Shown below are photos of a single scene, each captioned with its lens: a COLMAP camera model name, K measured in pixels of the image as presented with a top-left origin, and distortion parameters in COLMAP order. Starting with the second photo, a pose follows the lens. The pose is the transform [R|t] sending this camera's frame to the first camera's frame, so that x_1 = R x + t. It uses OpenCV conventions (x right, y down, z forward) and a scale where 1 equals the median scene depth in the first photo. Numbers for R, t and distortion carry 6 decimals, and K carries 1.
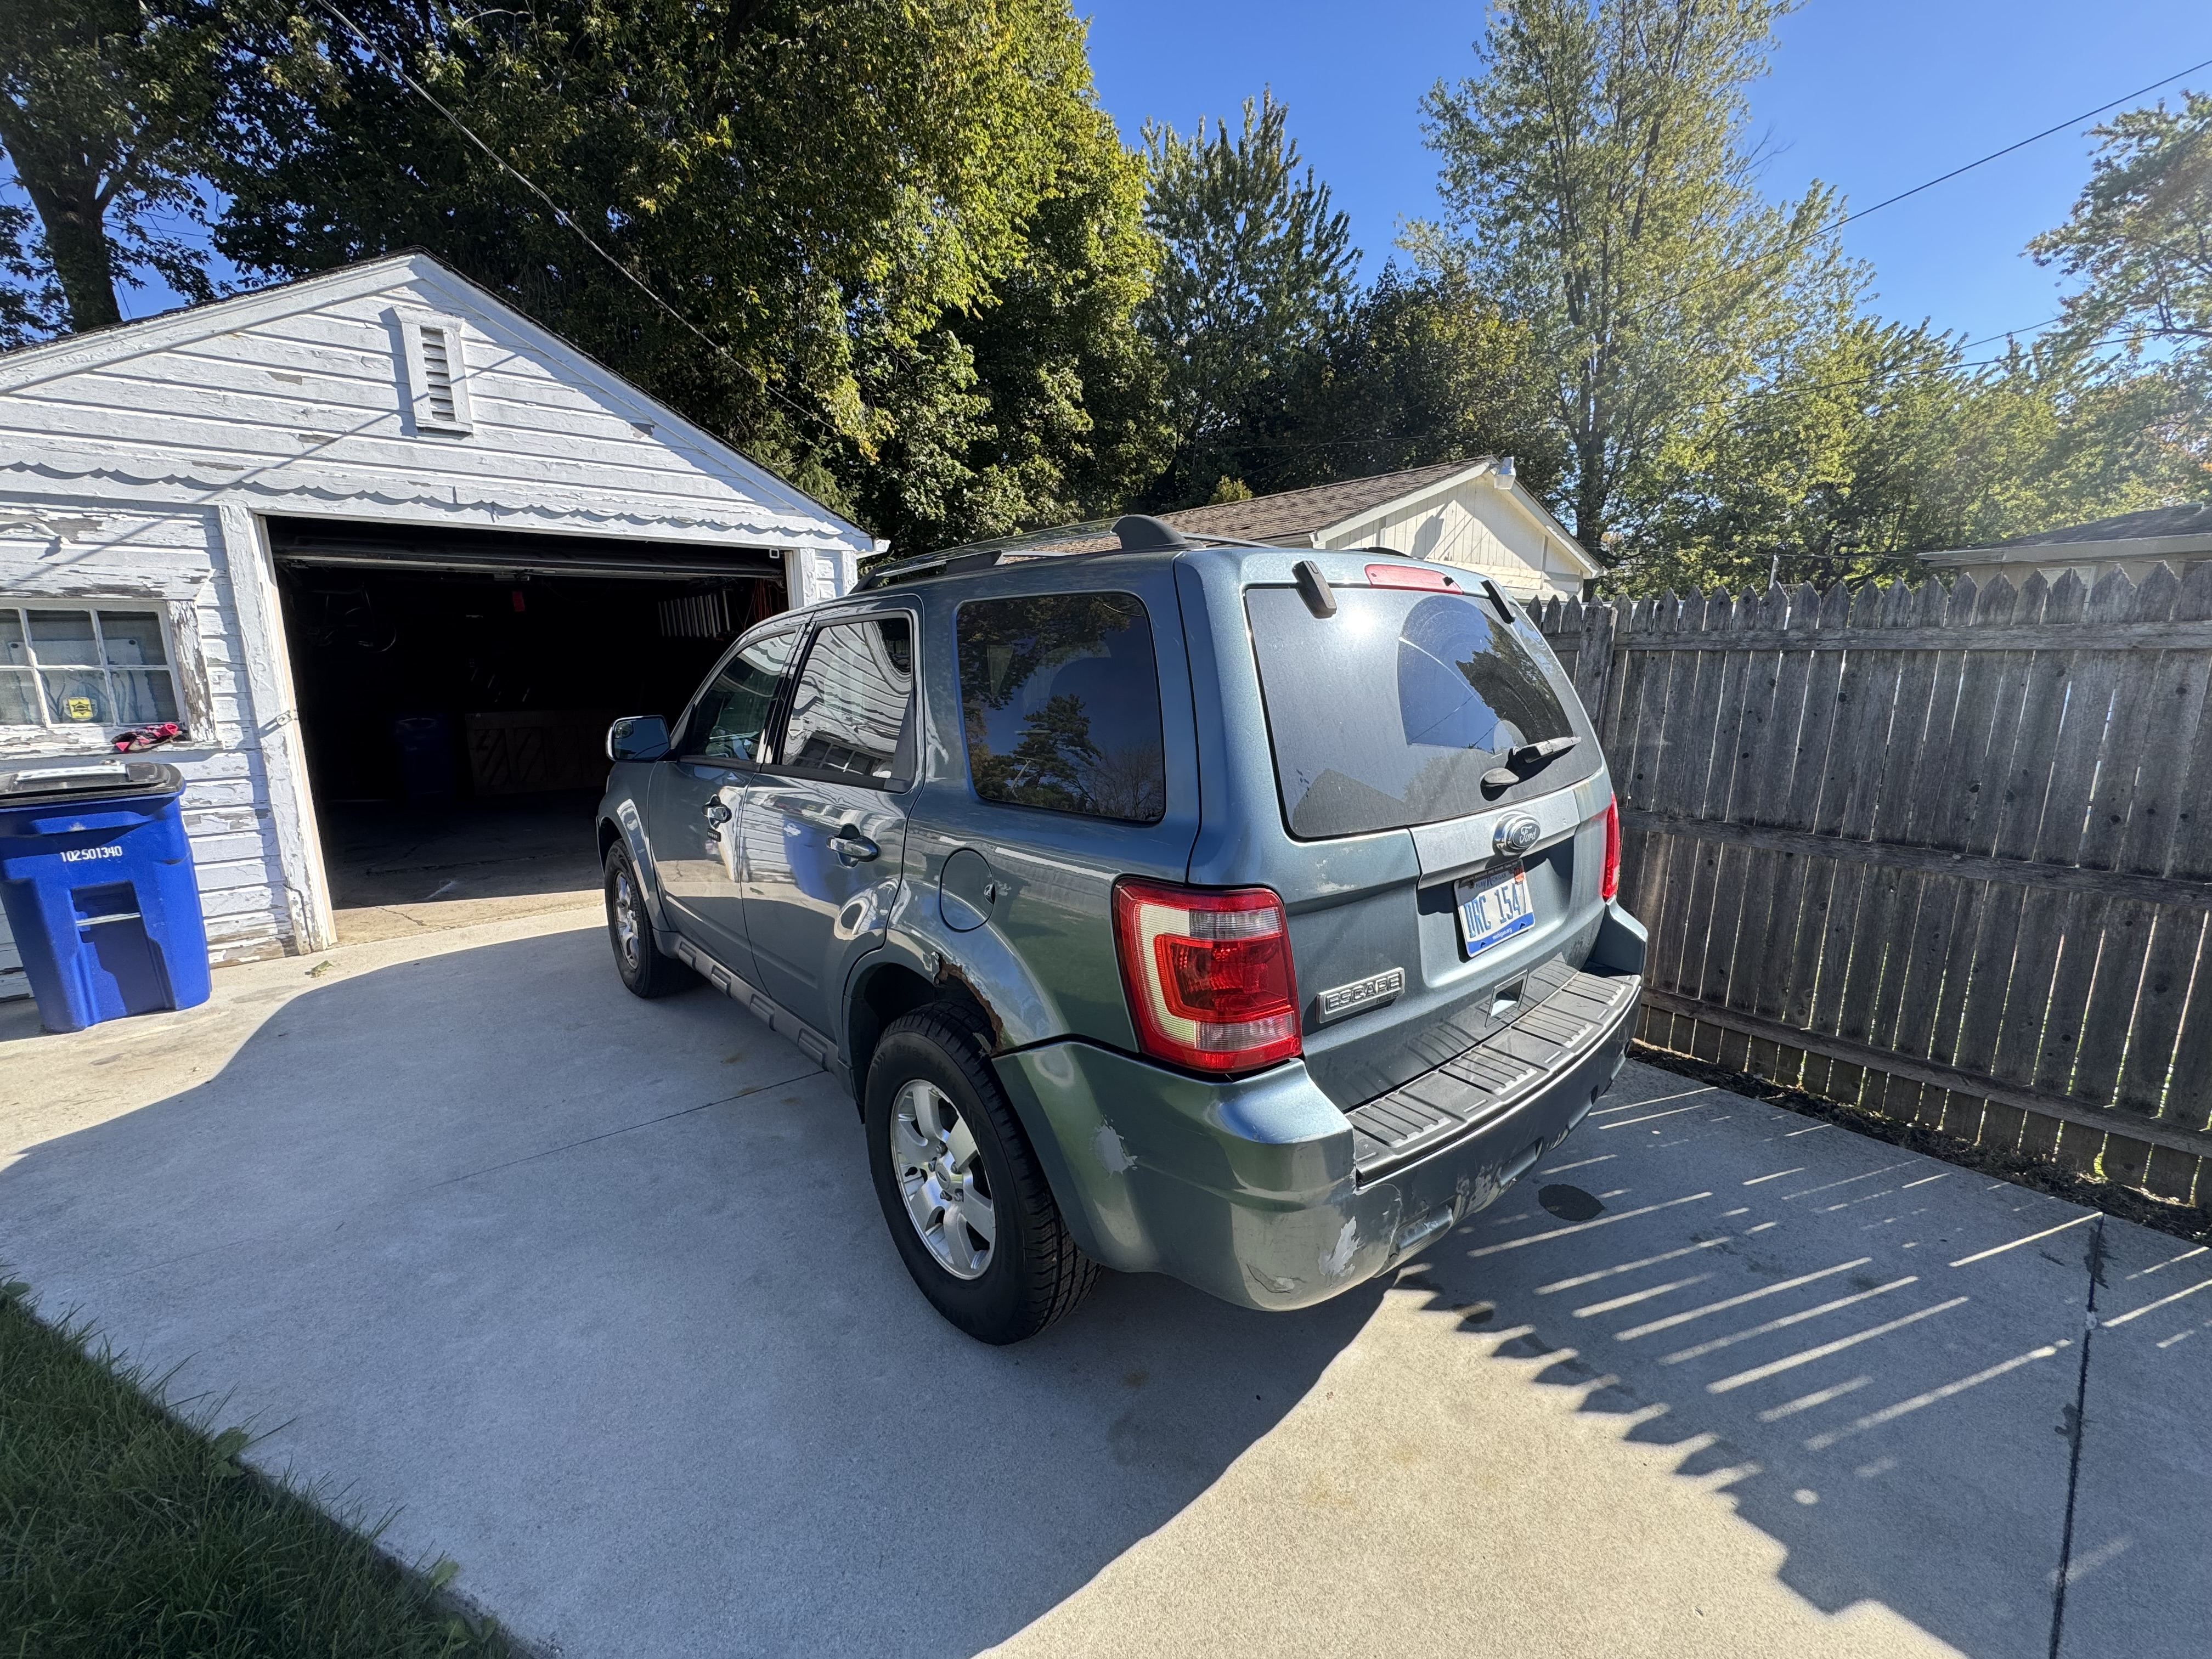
lens RADIAL K [[883.2, 0, 1103.7], [0, 883.2, 826.3], [0, 0, 1]] dist [-0.002375, 0.000135]
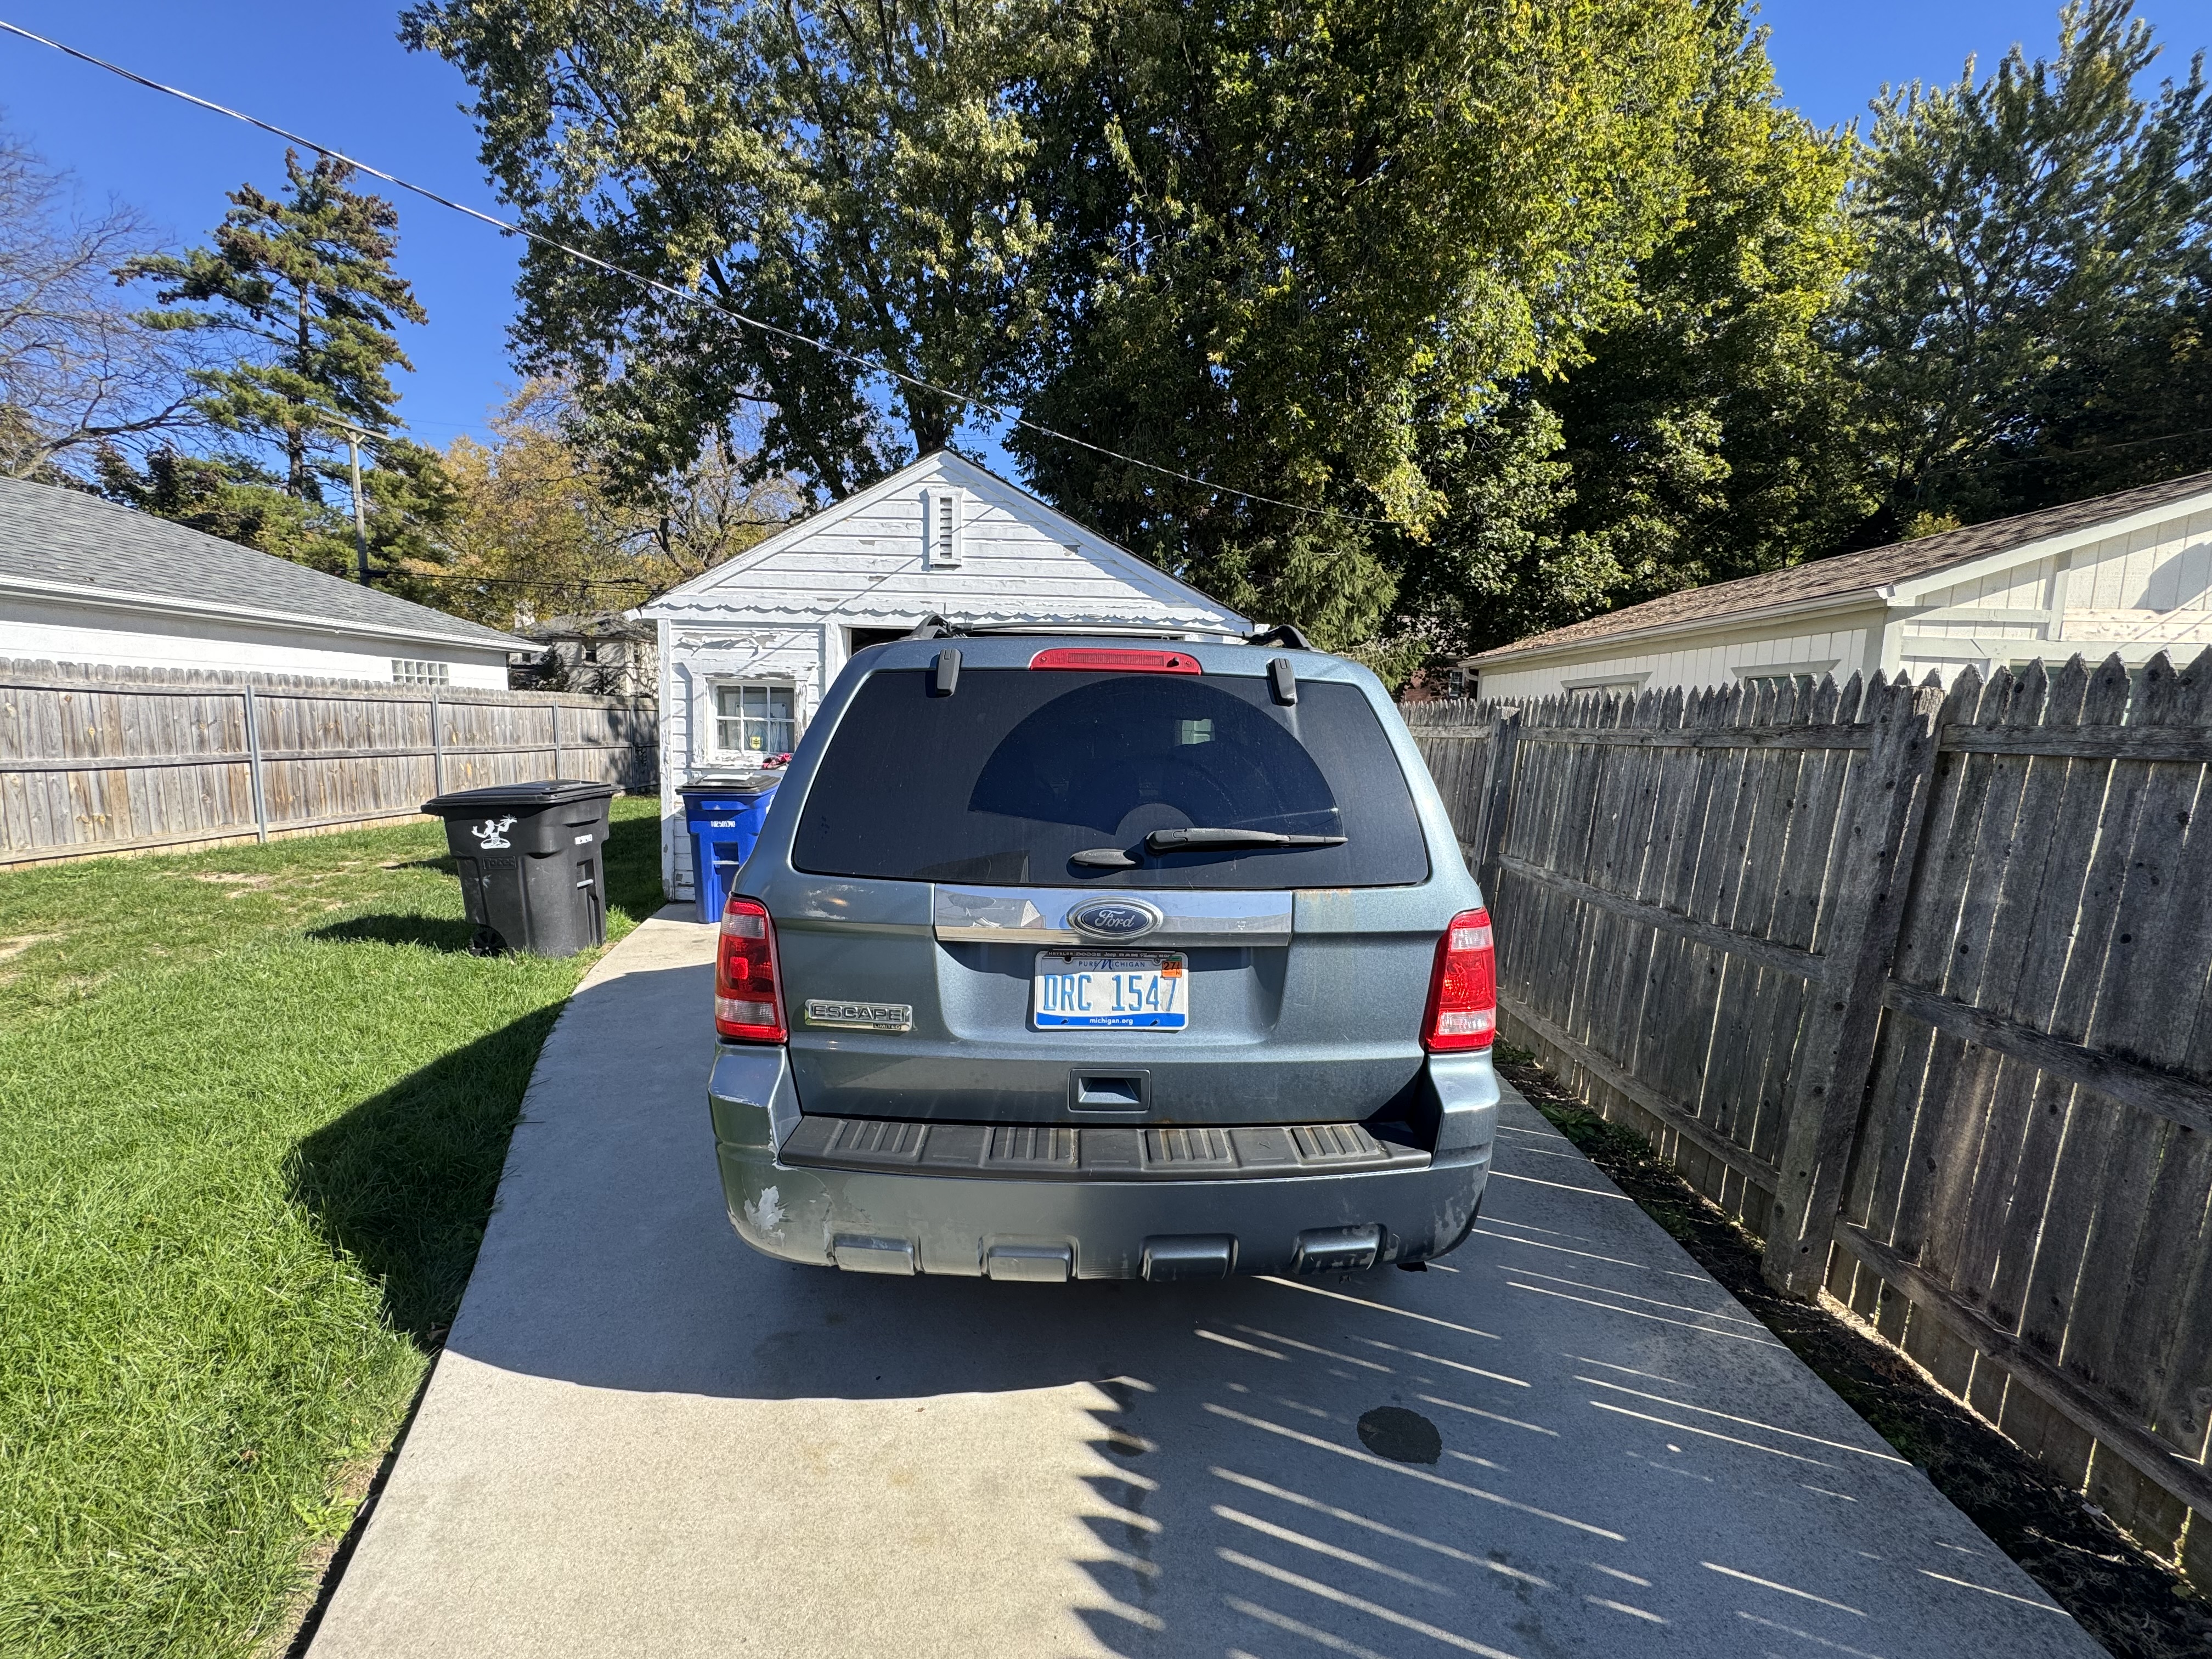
lens RADIAL K [[883.2, 0, 1103.7], [0, 883.2, 826.3], [0, 0, 1]] dist [-0.002375, 0.000135]
pose [[0.767765, 0.101879, -0.632580, 0.410650], [-0.154126, 0.987654, -0.027998, -0.023934], [0.621918, 0.118993, 0.773989, 0.088415]]
